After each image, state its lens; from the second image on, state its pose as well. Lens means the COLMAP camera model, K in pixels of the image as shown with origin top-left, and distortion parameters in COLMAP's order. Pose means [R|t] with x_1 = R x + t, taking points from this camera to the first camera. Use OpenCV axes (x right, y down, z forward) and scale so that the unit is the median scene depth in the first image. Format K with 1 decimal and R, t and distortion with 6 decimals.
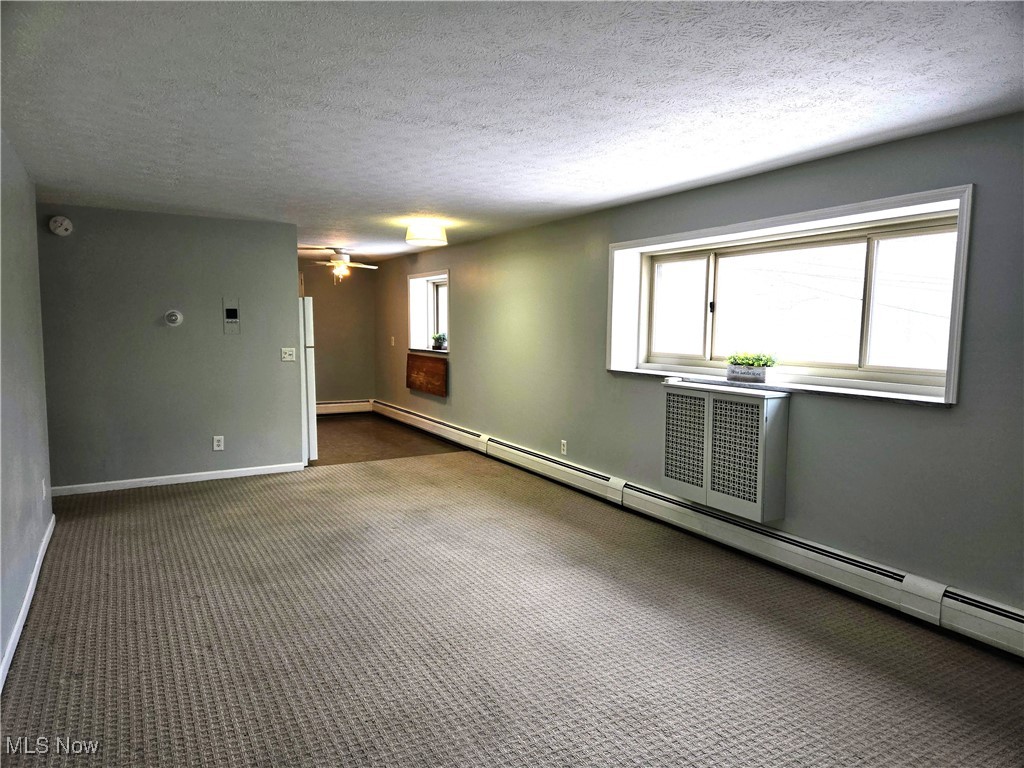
lens RADIAL K [[681.0, 0, 512.0], [0, 681.0, 384.0], [0, 0, 1]] dist [0.187485, -0.000242]
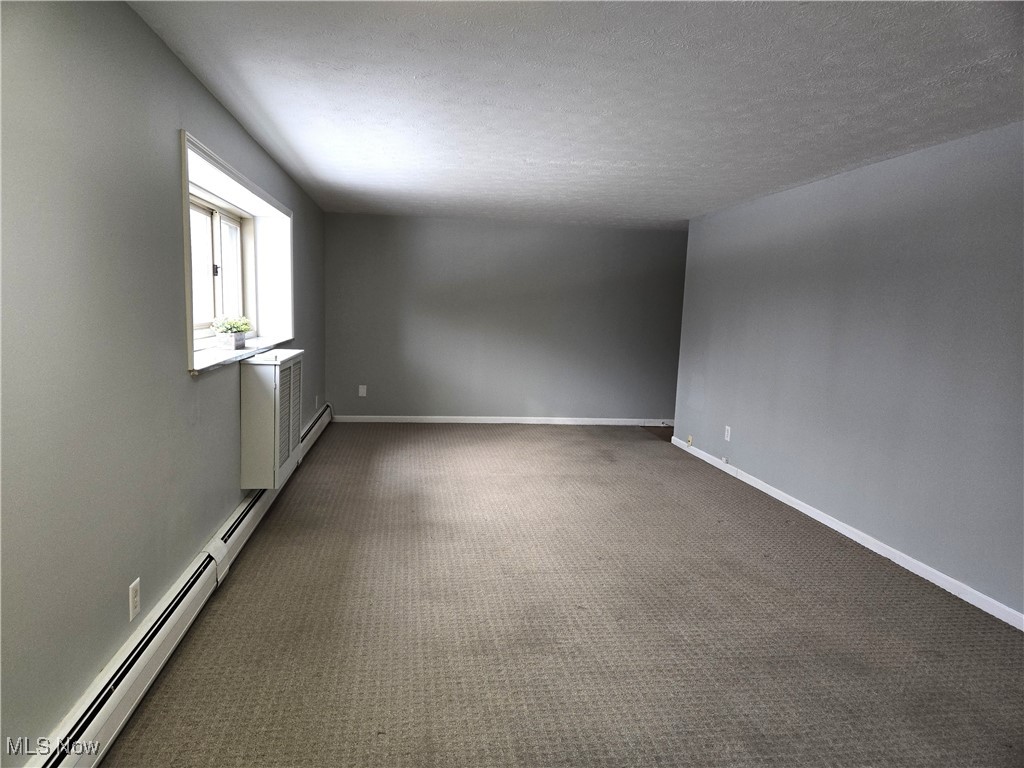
lens RADIAL K [[692.3, 0, 512.0], [0, 692.3, 384.0], [0, 0, 1]] dist [0.062104, -0.002124]
pose [[-0.932645, -0.088892, 0.349675, -0.345478], [-0.017966, 0.979413, 0.201064, -0.151292], [-0.360349, 0.181239, -0.915042, 1.700990]]
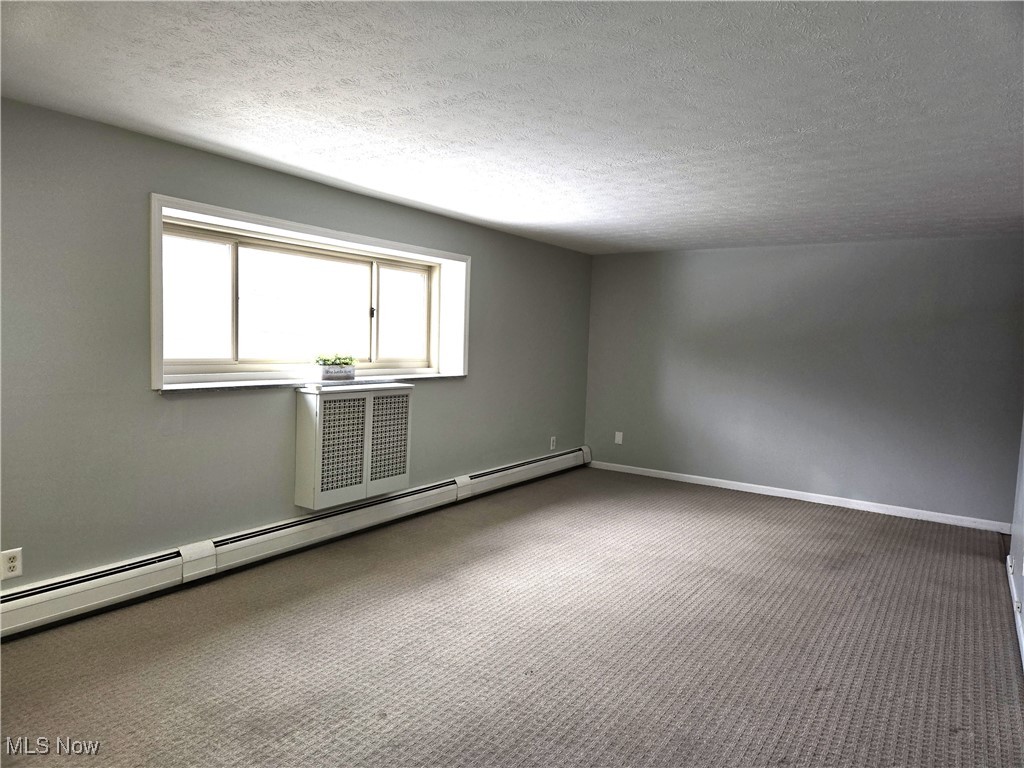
lens RADIAL K [[692.3, 0, 512.0], [0, 692.3, 384.0], [0, 0, 1]] dist [0.062104, -0.002124]
pose [[-0.453430, -0.096922, 0.886006, -0.711010], [0.033182, 0.991545, 0.125448, -0.118321], [-0.890674, 0.086281, -0.446381, 1.197472]]
